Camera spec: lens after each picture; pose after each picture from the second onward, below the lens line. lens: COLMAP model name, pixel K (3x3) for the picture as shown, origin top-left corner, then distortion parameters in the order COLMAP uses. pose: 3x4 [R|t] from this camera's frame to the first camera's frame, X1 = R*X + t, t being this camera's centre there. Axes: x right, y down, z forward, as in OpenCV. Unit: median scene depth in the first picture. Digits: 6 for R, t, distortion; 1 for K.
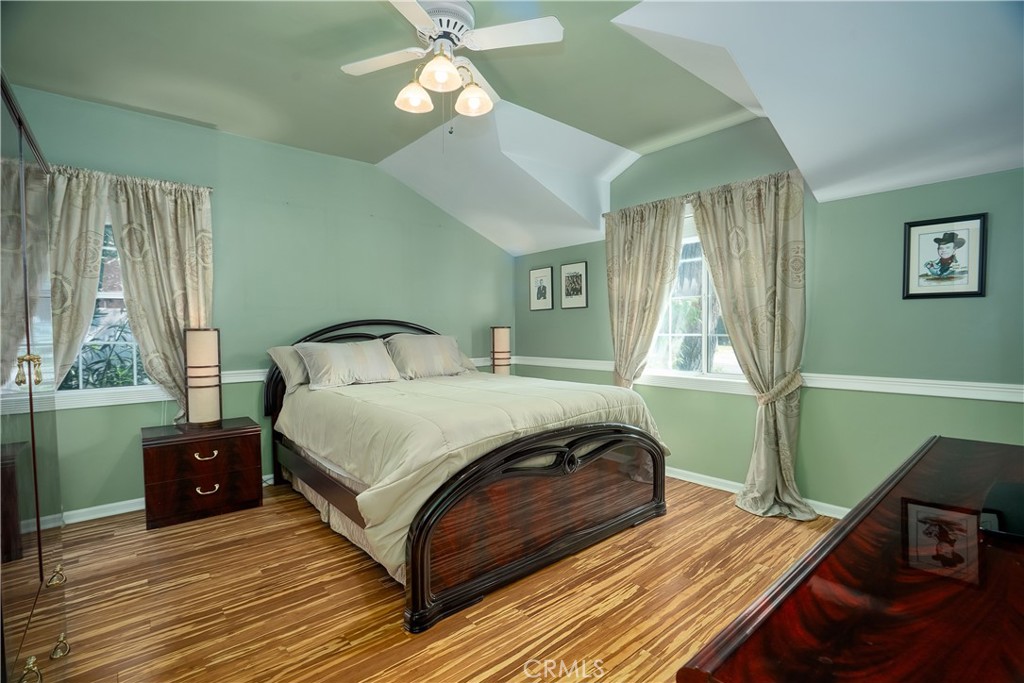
lens RADIAL K [[475.6, 0, 512.0], [0, 475.6, 341.5], [0, 0, 1]] dist [-0.028225, -0.000125]
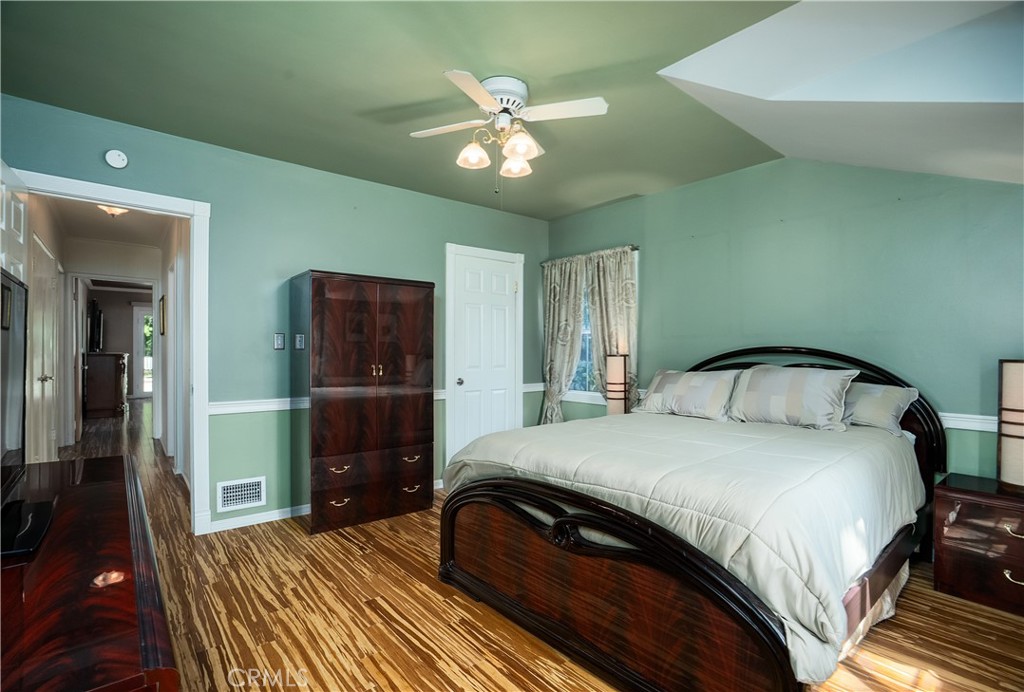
lens RADIAL K [[486.5, 0, 512.7], [0, 486.5, 357.4], [0, 0, 1]] dist [-0.050335, 0.000136]
pose [[-0.007827, 0.023663, -0.999689, 0.906865], [-0.033090, 0.999166, 0.023910, -0.053933], [0.999422, 0.033267, -0.007037, 0.912412]]
